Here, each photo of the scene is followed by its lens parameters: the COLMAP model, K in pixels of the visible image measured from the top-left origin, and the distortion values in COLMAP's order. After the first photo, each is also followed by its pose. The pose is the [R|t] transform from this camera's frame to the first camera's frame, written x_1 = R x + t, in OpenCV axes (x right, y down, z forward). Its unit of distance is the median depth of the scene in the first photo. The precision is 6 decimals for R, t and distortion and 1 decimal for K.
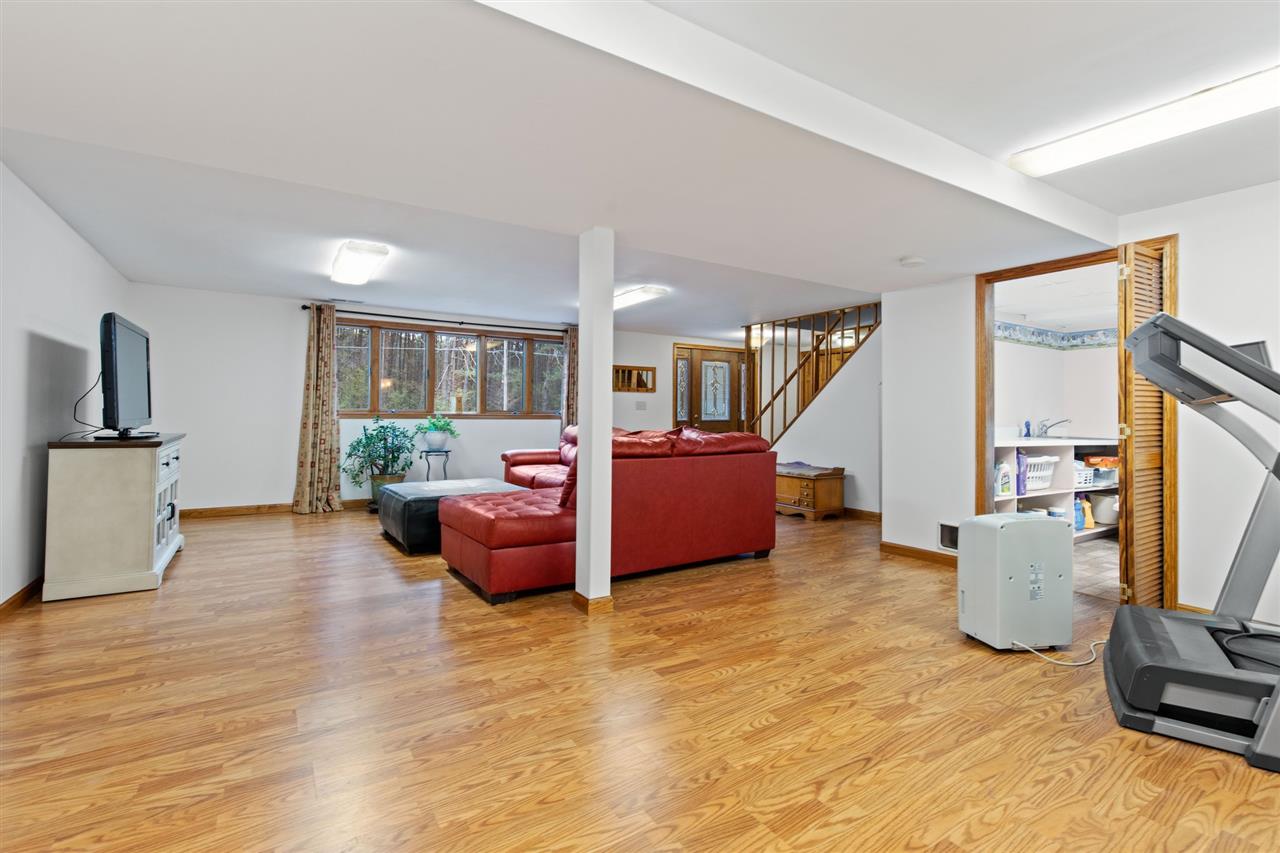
lens RADIAL K [[584.5, 0, 640.0], [0, 584.5, 426.5], [0, 0, 1]] dist [0.000240, 0.000029]
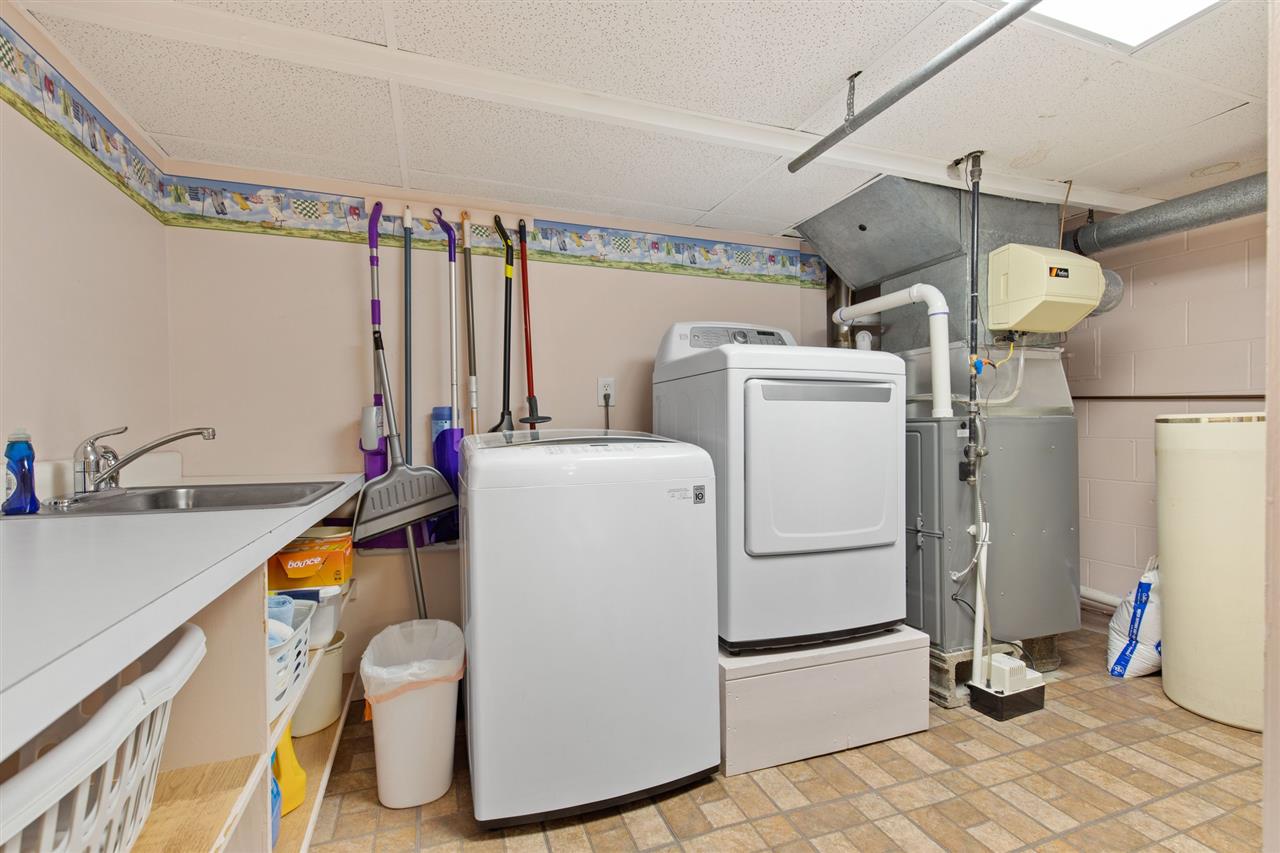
lens RADIAL K [[584.5, 0, 640.0], [0, 584.5, 426.5], [0, 0, 1]] dist [0.000240, 0.000029]
pose [[0.214147, -0.006632, 0.976779, 0.464454], [0.018351, 0.999828, 0.002766, -0.008341], [-0.976629, 0.017333, 0.214232, 0.678419]]
